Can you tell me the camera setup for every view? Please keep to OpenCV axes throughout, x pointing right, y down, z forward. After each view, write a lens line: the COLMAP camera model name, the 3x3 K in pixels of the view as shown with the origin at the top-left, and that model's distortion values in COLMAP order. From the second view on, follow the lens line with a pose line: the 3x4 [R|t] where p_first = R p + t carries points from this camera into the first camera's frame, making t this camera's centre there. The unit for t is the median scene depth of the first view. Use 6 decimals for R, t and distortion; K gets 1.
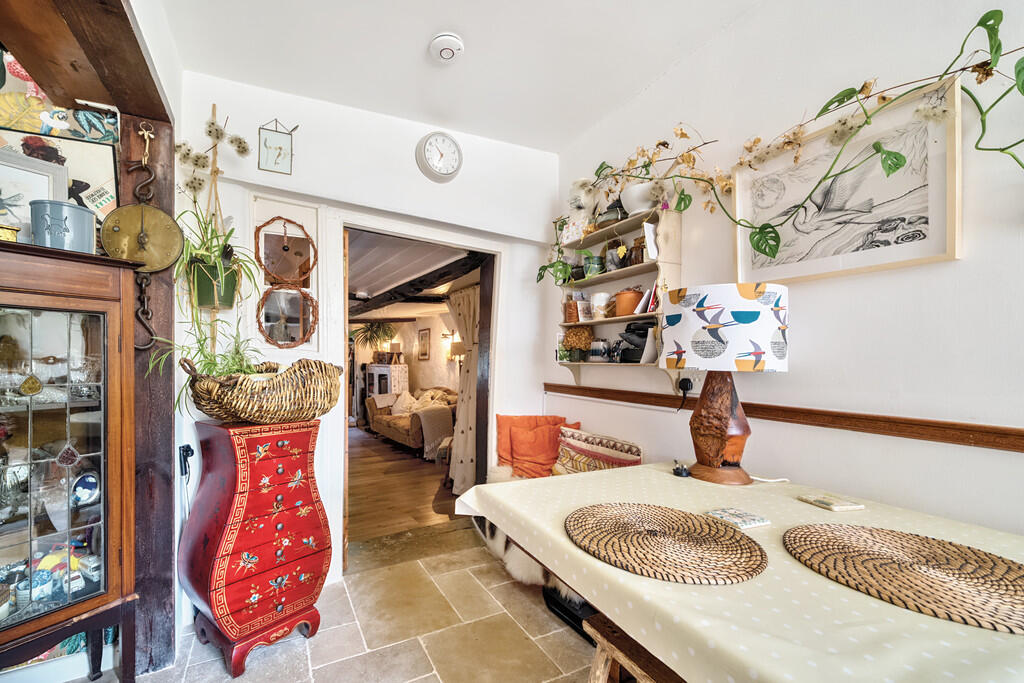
lens RADIAL K [[492.3, 0, 512.0], [0, 492.3, 341.5], [0, 0, 1]] dist [0.000456, 0.000027]
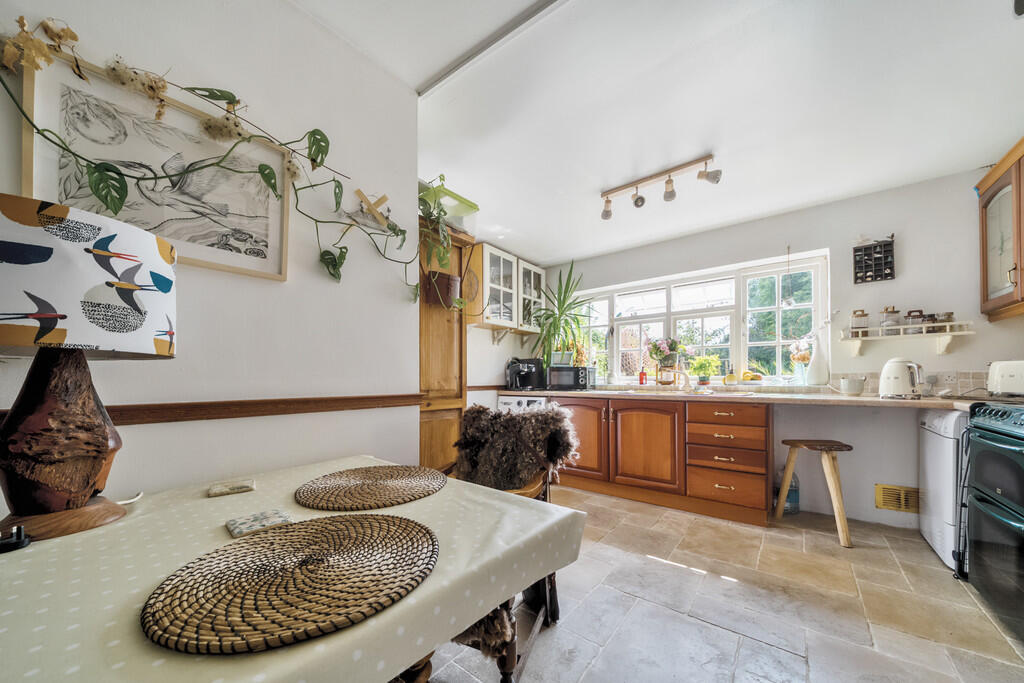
lens RADIAL K [[352.6, 0, 510.0], [0, 352.6, 375.3], [0, 0, 1]] dist [-0.019584, 0.000021]
pose [[-0.394172, 0.006138, 0.919016, -0.221722], [-0.012799, 0.999844, -0.012167, 0.089716], [-0.918947, -0.016559, -0.394032, 0.704380]]
